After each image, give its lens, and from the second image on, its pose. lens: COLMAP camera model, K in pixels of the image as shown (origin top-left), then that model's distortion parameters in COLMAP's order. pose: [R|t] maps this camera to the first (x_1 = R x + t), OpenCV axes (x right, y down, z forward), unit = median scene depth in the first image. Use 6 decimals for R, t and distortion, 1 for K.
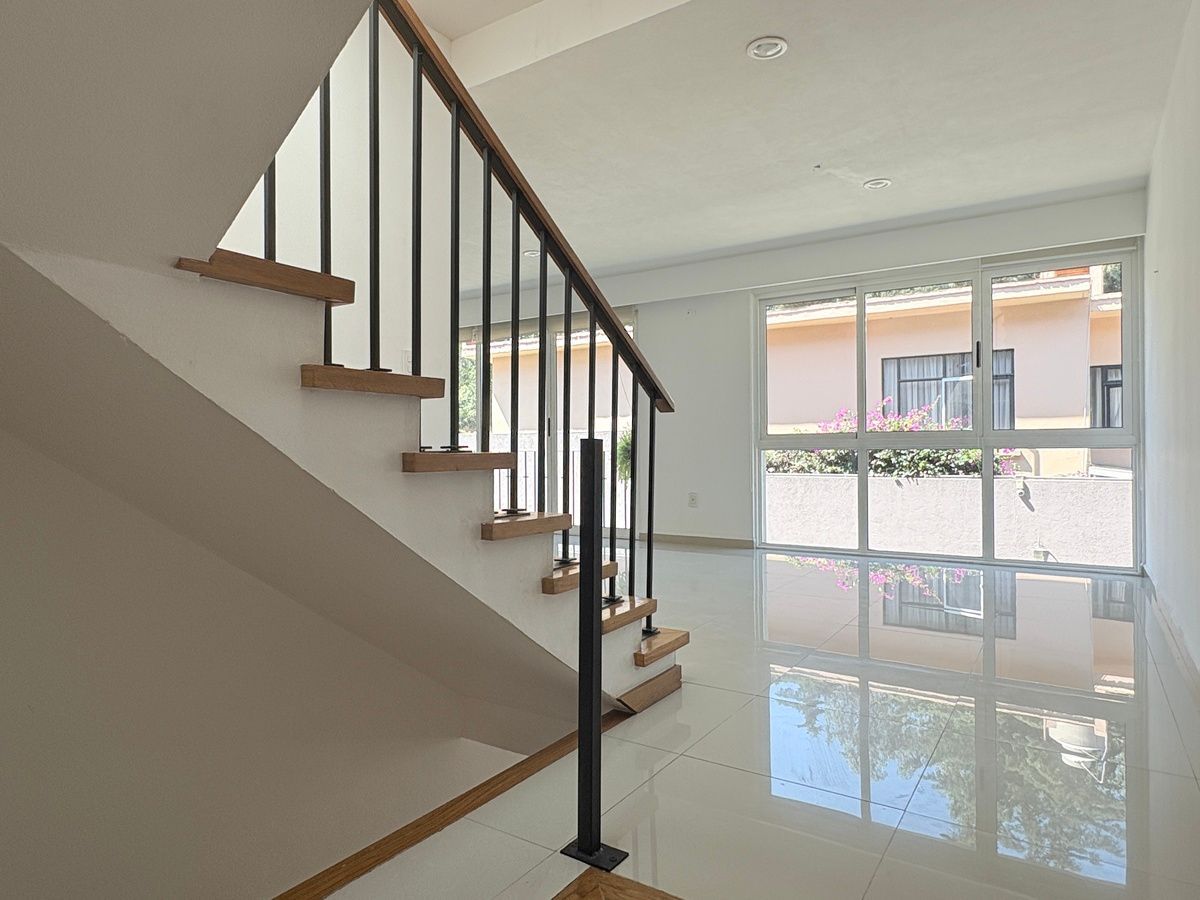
lens RADIAL K [[733.2, 0, 600.0], [0, 733.2, 450.0], [0, 0, 1]] dist [0.053873, -0.000226]
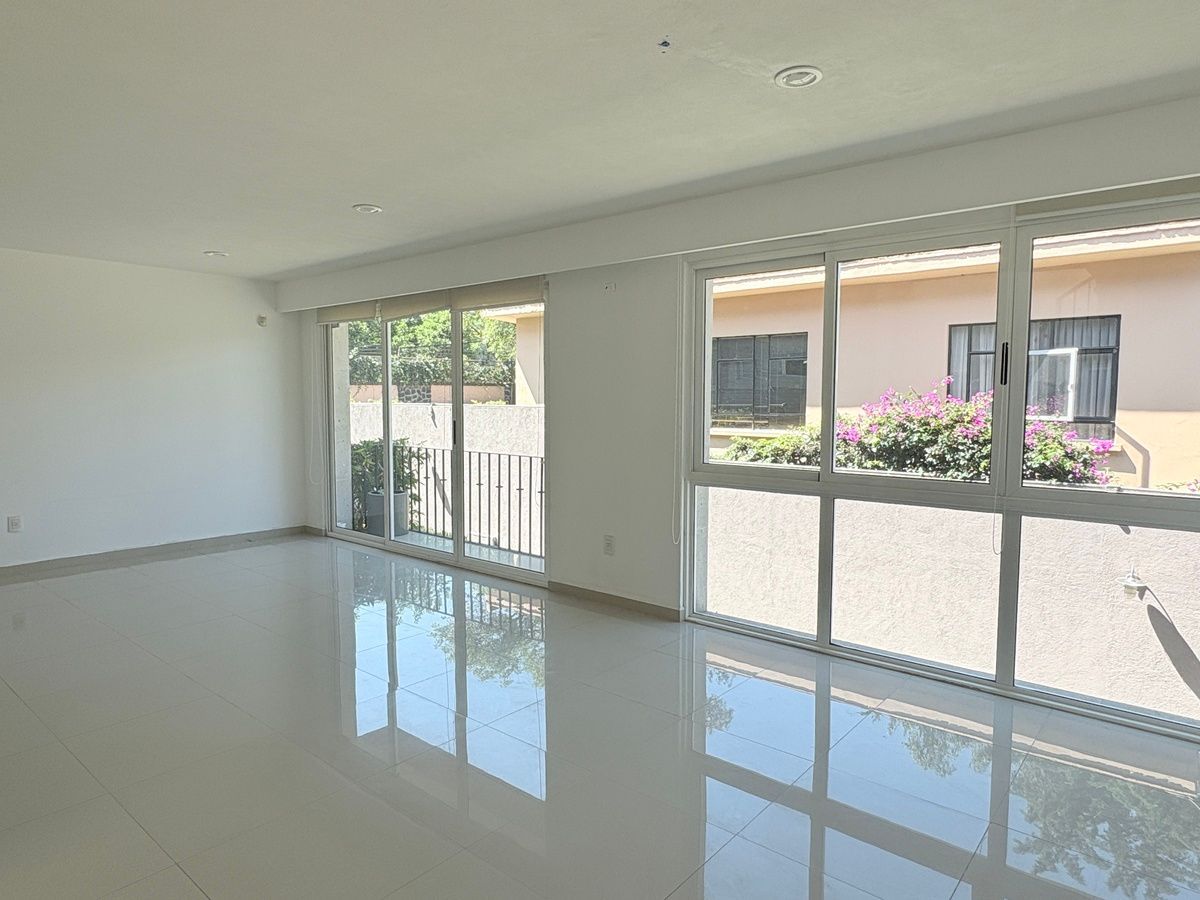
lens RADIAL K [[724.3, 0, 600.0], [0, 724.3, 450.0], [0, 0, 1]] dist [0.030441, 0.002120]
pose [[0.991785, 0.021137, -0.126155, 0.121020], [-0.012207, 0.997391, 0.071149, -0.045978], [0.127329, -0.069025, 0.989456, 0.166751]]
